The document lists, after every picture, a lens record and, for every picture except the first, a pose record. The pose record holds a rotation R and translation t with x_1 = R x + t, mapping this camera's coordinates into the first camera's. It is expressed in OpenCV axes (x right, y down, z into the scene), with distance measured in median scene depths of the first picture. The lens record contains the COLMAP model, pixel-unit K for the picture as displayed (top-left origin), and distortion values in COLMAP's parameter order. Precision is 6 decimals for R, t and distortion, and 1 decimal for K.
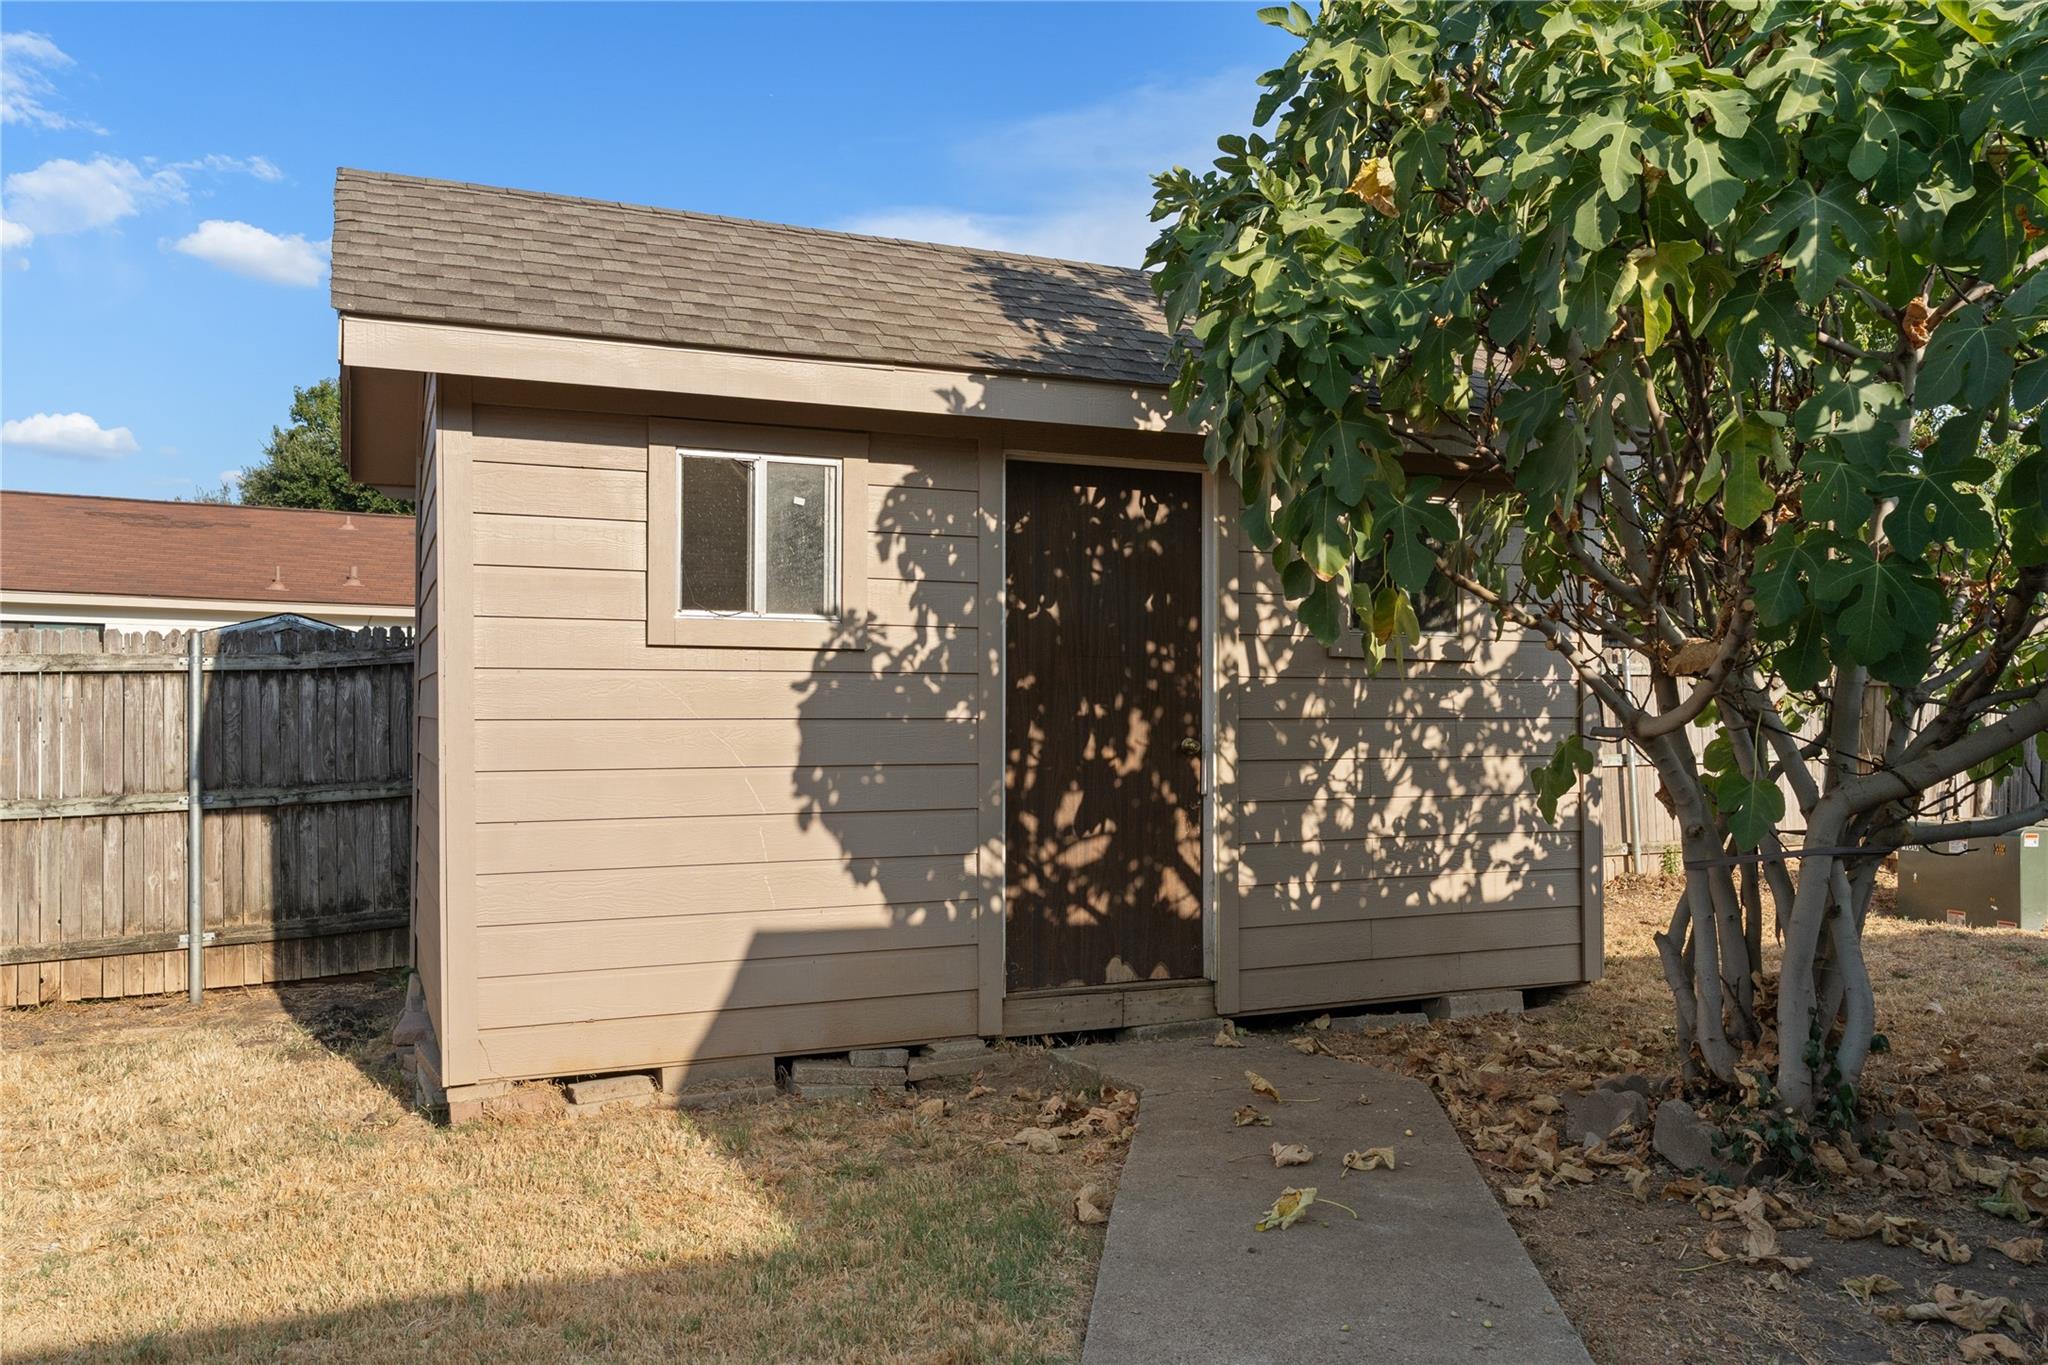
lens RADIAL K [[1554.2, 0, 1024.7], [0, 1554.2, 687.6], [0, 0, 1]] dist [0.002394, -0.002259]
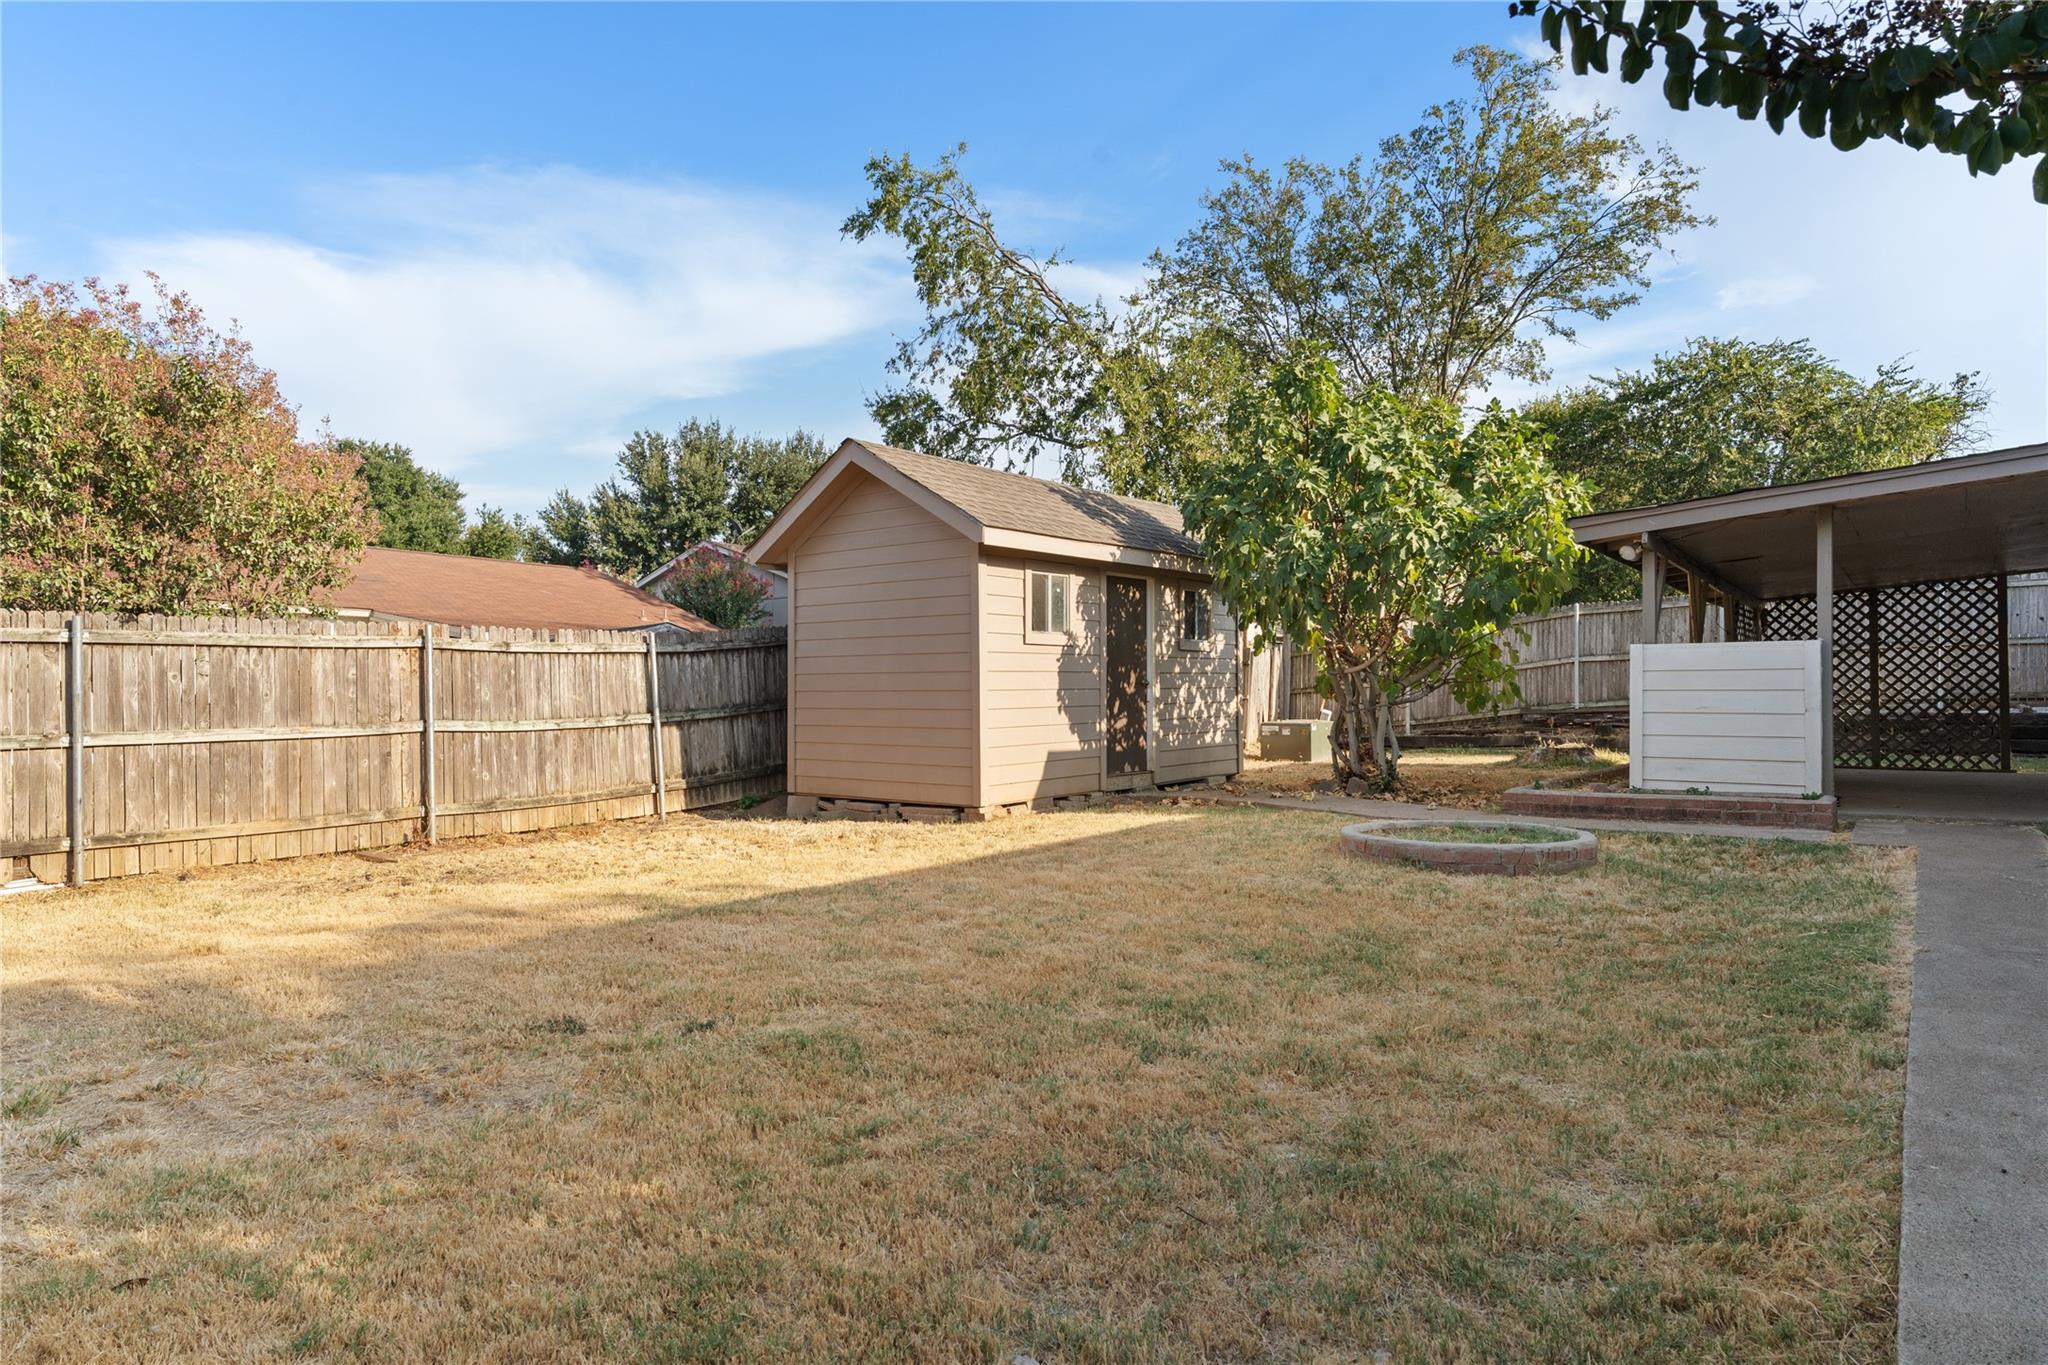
lens RADIAL K [[1229.7, 0, 1023.1], [0, 1229.7, 685.2], [0, 0, 1]] dist [0.000071, -0.000039]
pose [[0.868890, -0.004842, 0.494981, -1.099801], [0.000323, 0.999957, 0.009214, 0.020697], [-0.495005, -0.007846, 0.868855, -0.710216]]
